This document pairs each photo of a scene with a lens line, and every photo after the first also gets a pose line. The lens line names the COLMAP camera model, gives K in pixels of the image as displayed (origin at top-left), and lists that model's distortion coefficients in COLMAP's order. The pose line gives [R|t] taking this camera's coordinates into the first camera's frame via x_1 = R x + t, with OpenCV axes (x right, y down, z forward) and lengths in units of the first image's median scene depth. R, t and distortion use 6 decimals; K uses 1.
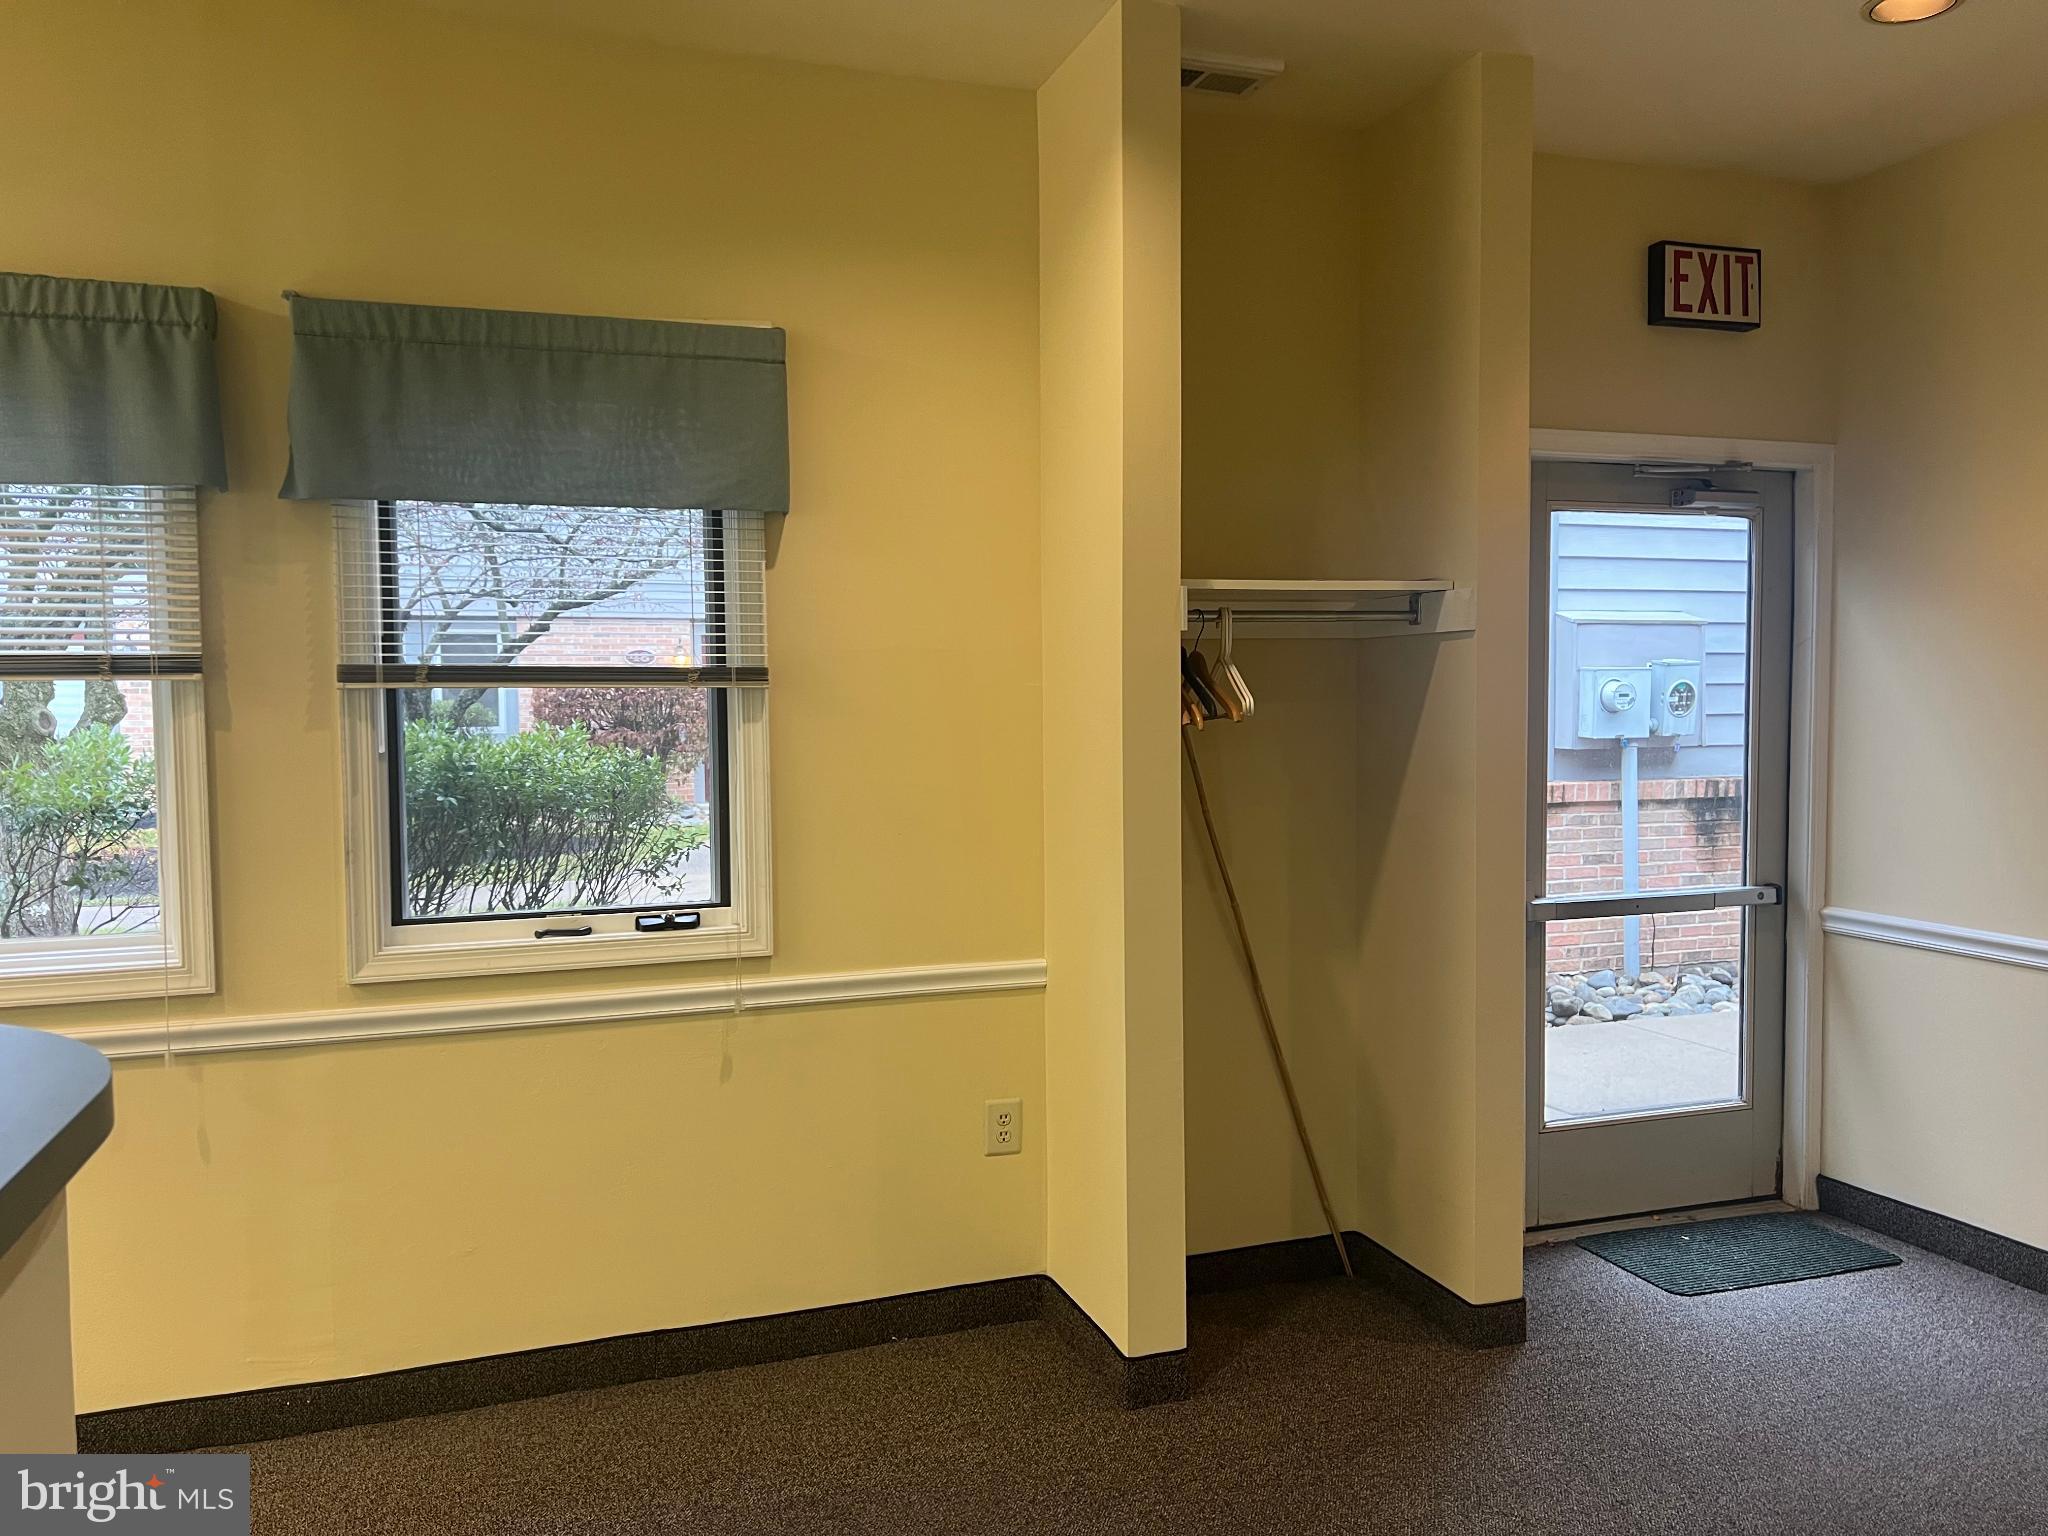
lens RADIAL K [[1525.7, 0, 1039.6], [0, 1525.7, 776.1], [0, 0, 1]] dist [0.036745, -0.056906]
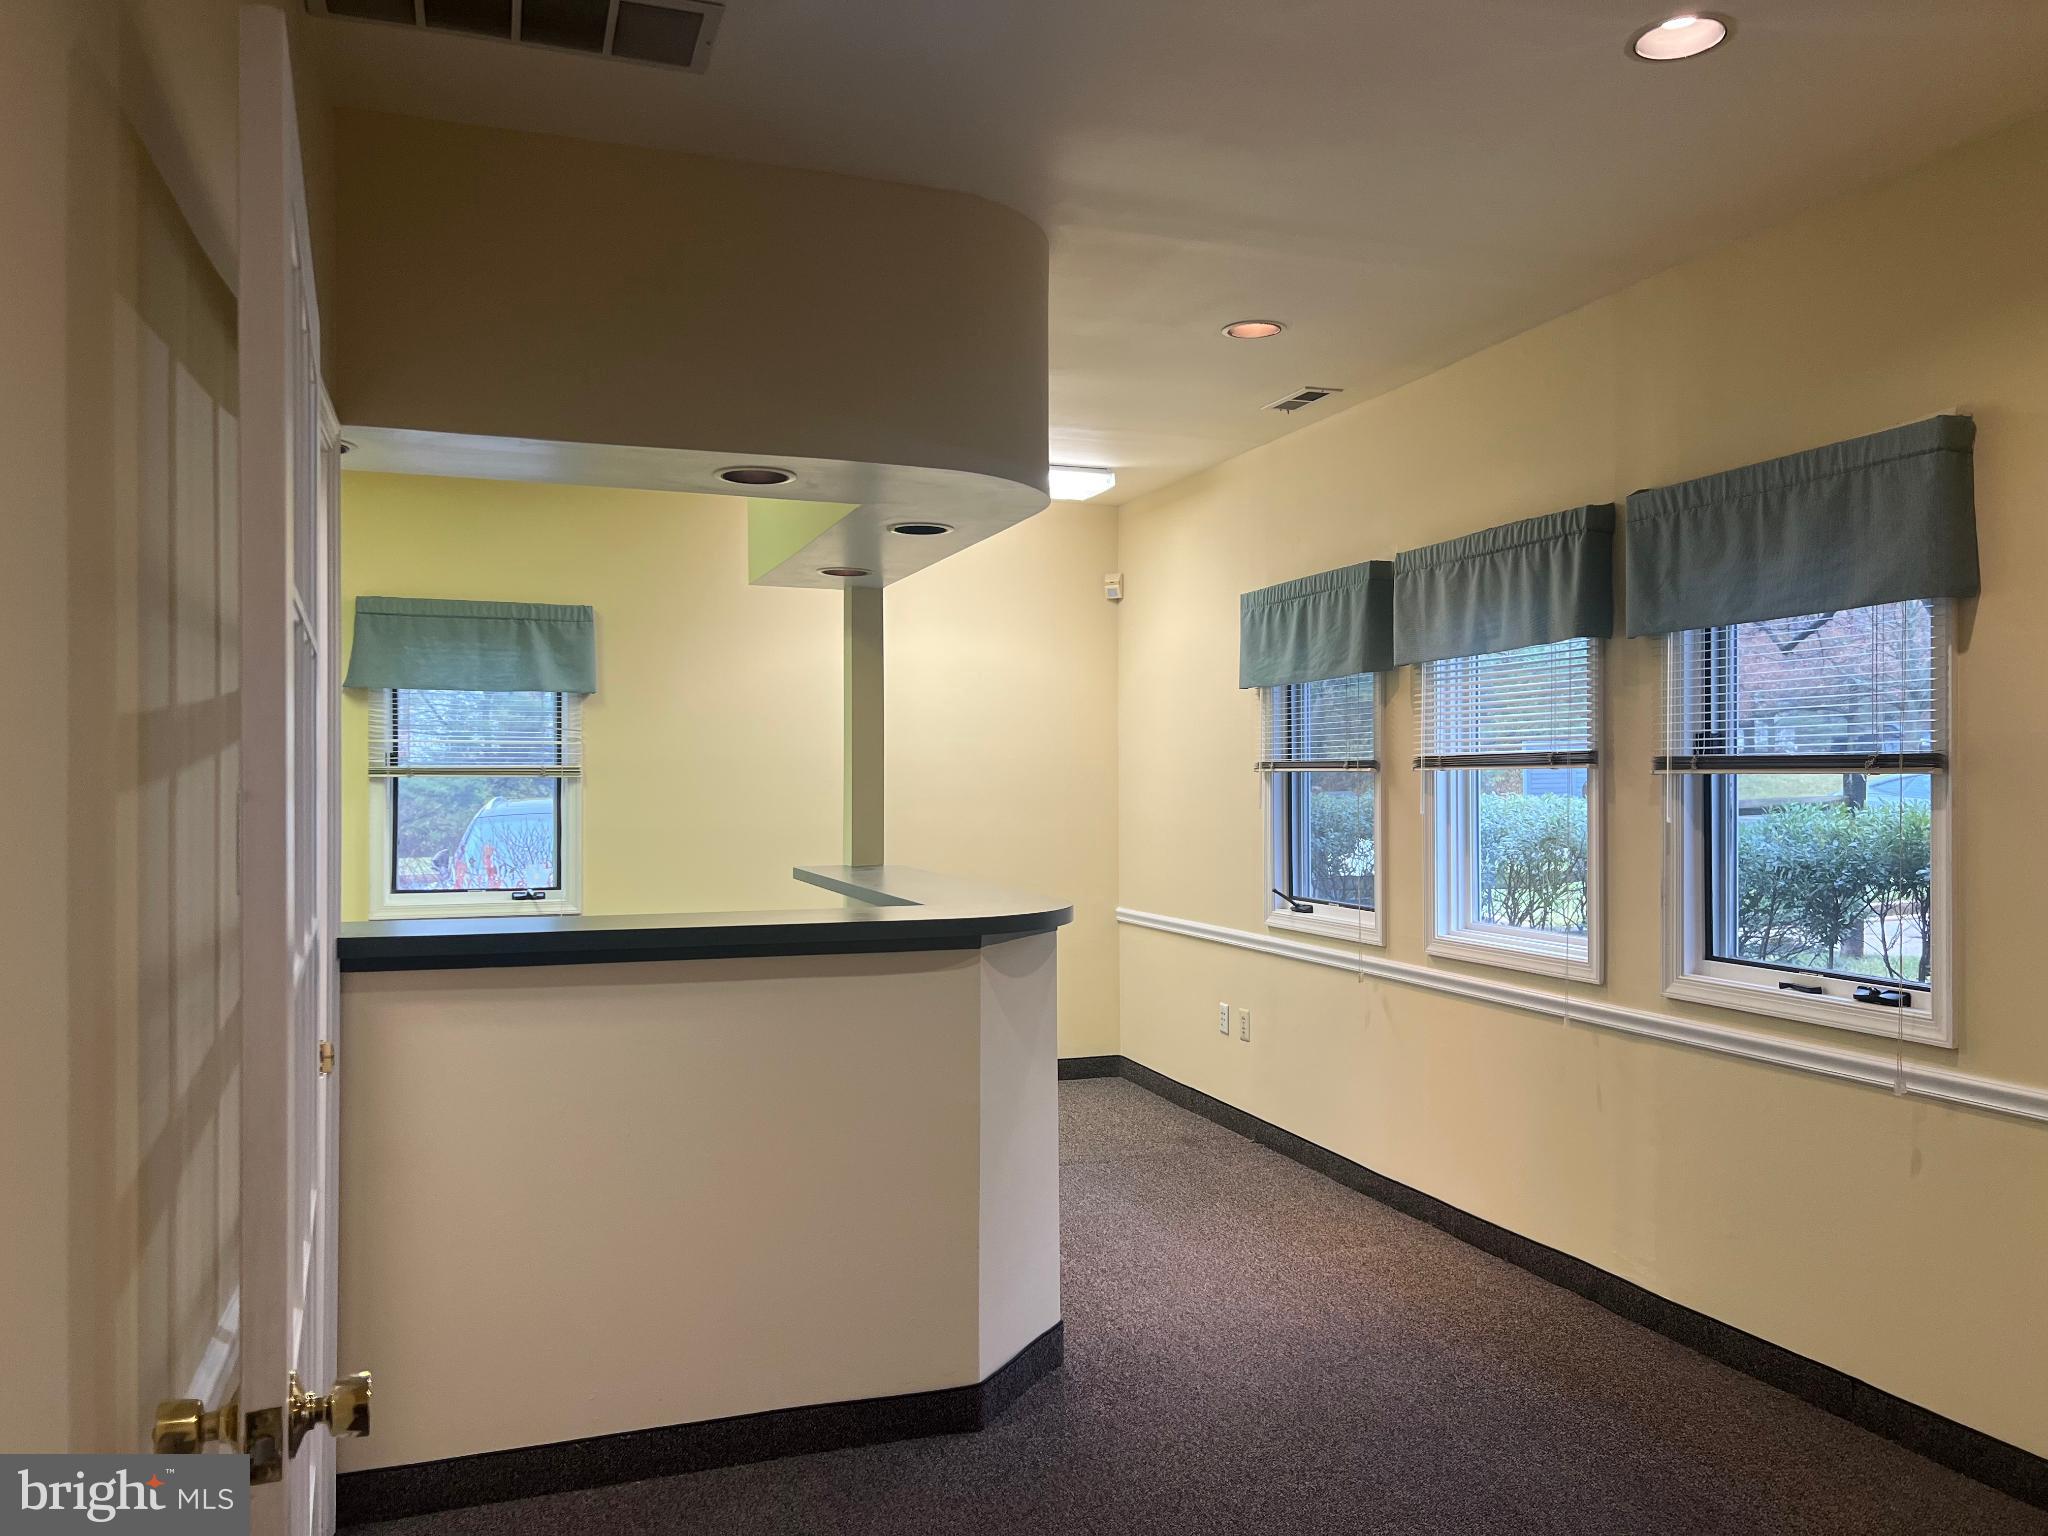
lens RADIAL K [[1532.6, 0, 1018.0], [0, 1532.6, 781.1], [0, 0, 1]] dist [0.037685, -0.059211]
pose [[-0.009716, 0.008032, -0.999921, 0.862923], [-0.054230, 0.998492, 0.008547, -0.030586], [0.998481, 0.054309, -0.009266, 0.429683]]
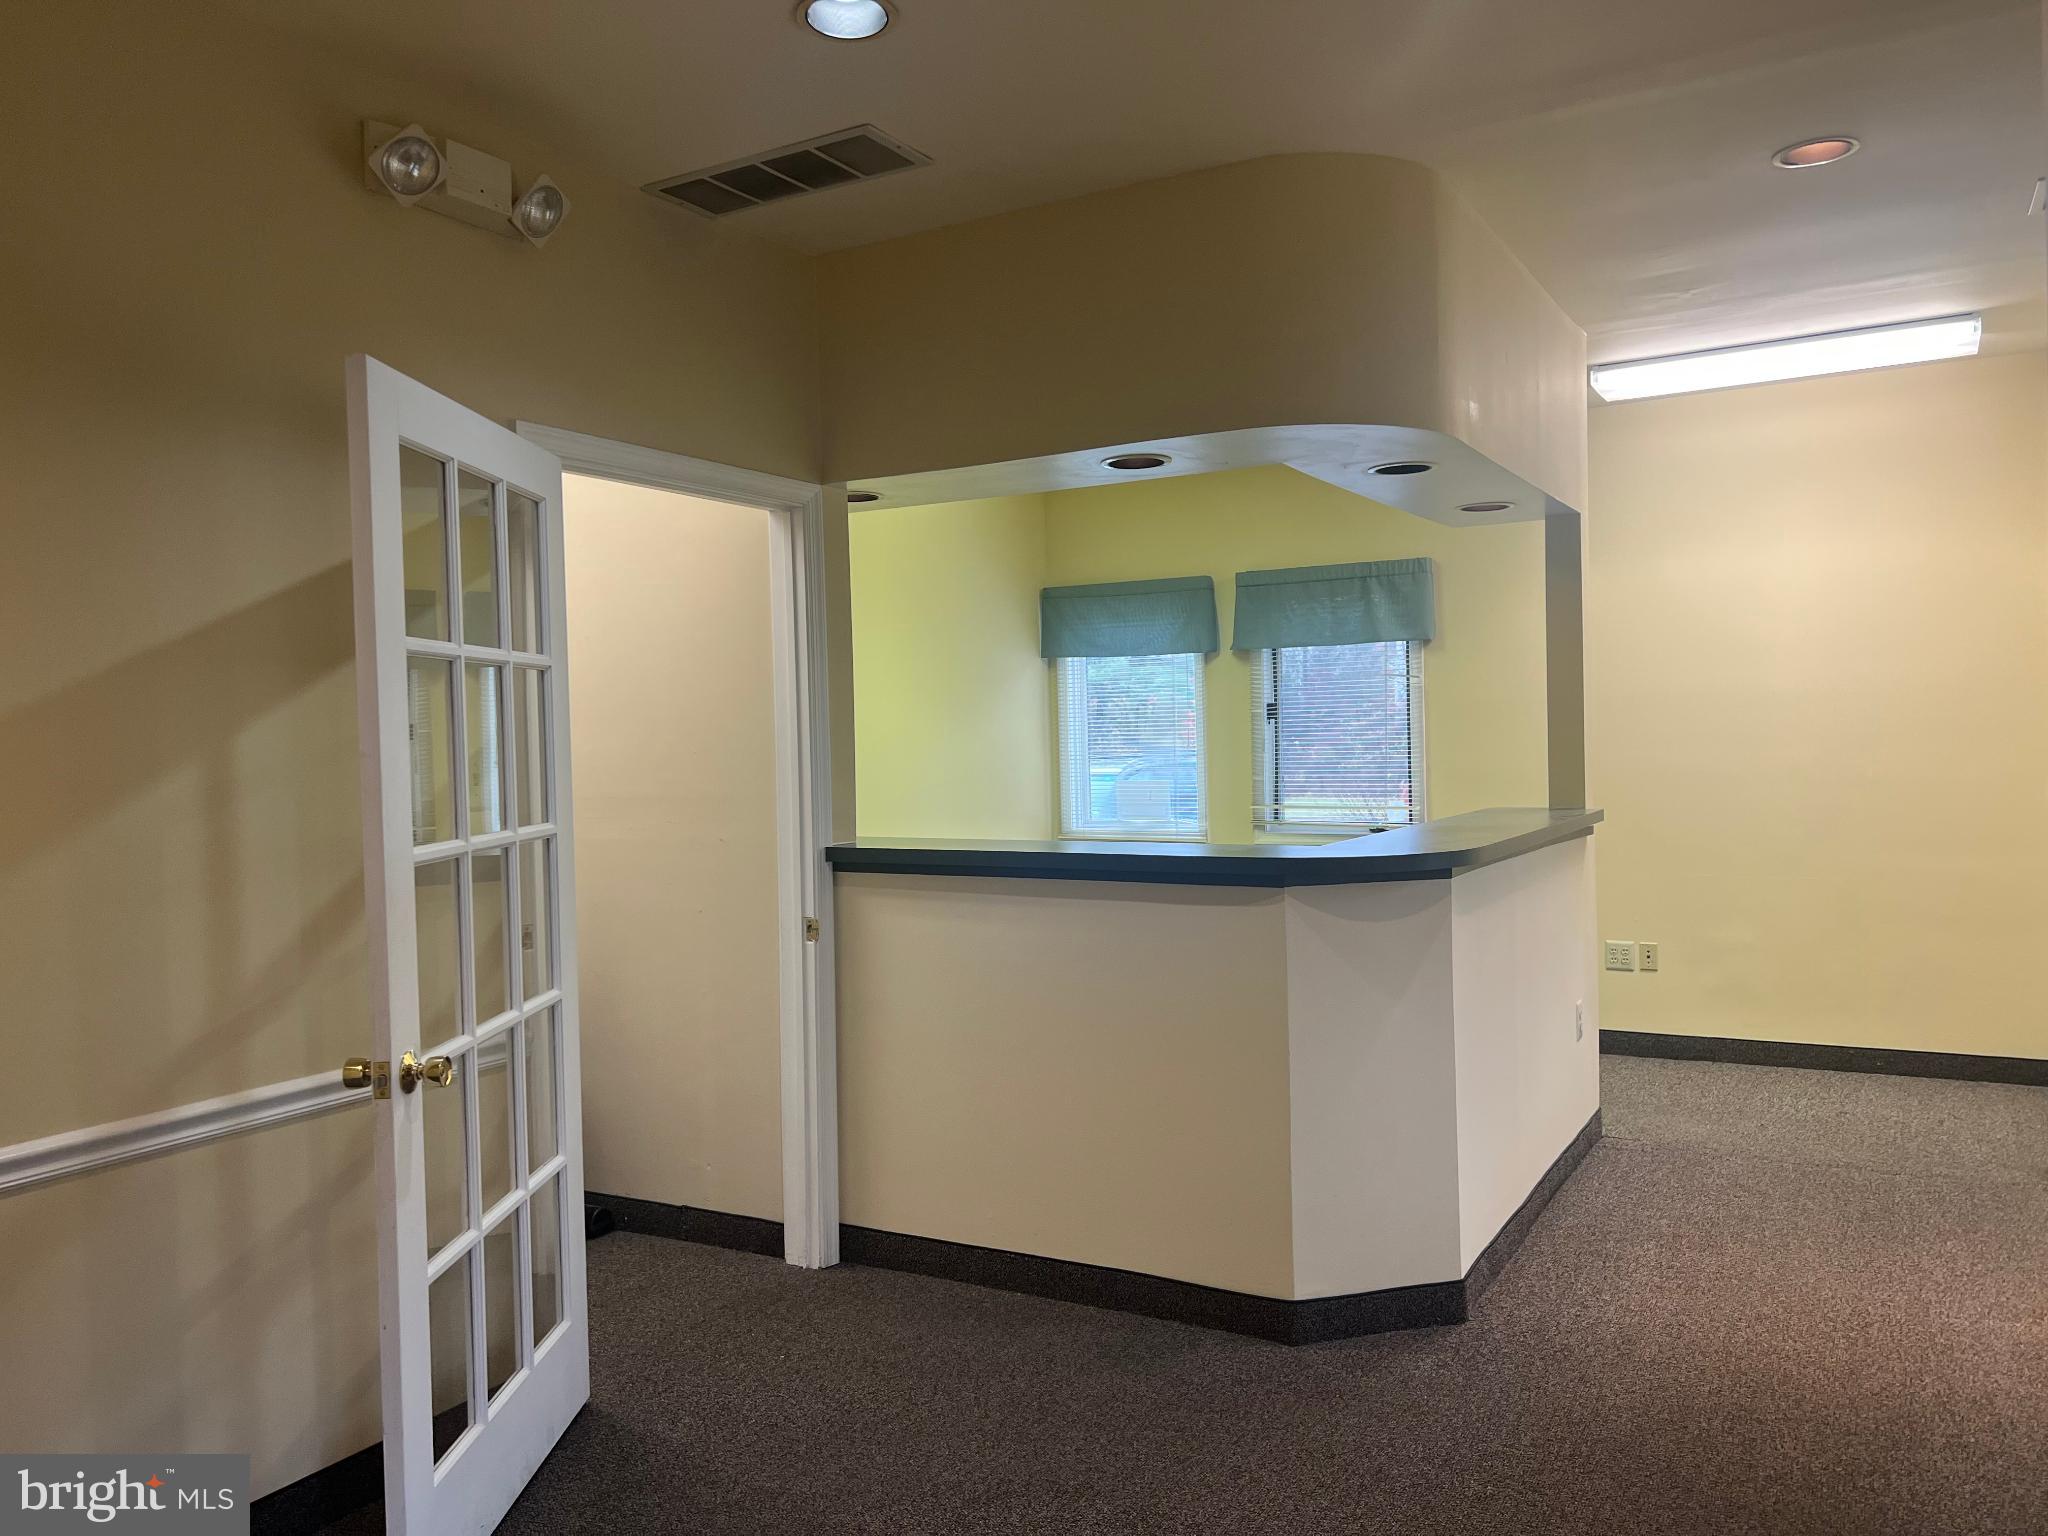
lens RADIAL K [[1525.7, 0, 1039.6], [0, 1525.7, 776.1], [0, 0, 1]] dist [0.036745, -0.056906]
pose [[-0.762465, 0.043173, -0.645588, 0.631714], [-0.006967, 0.997166, 0.074914, -0.066661], [0.646992, 0.061617, -0.760003, 1.148891]]
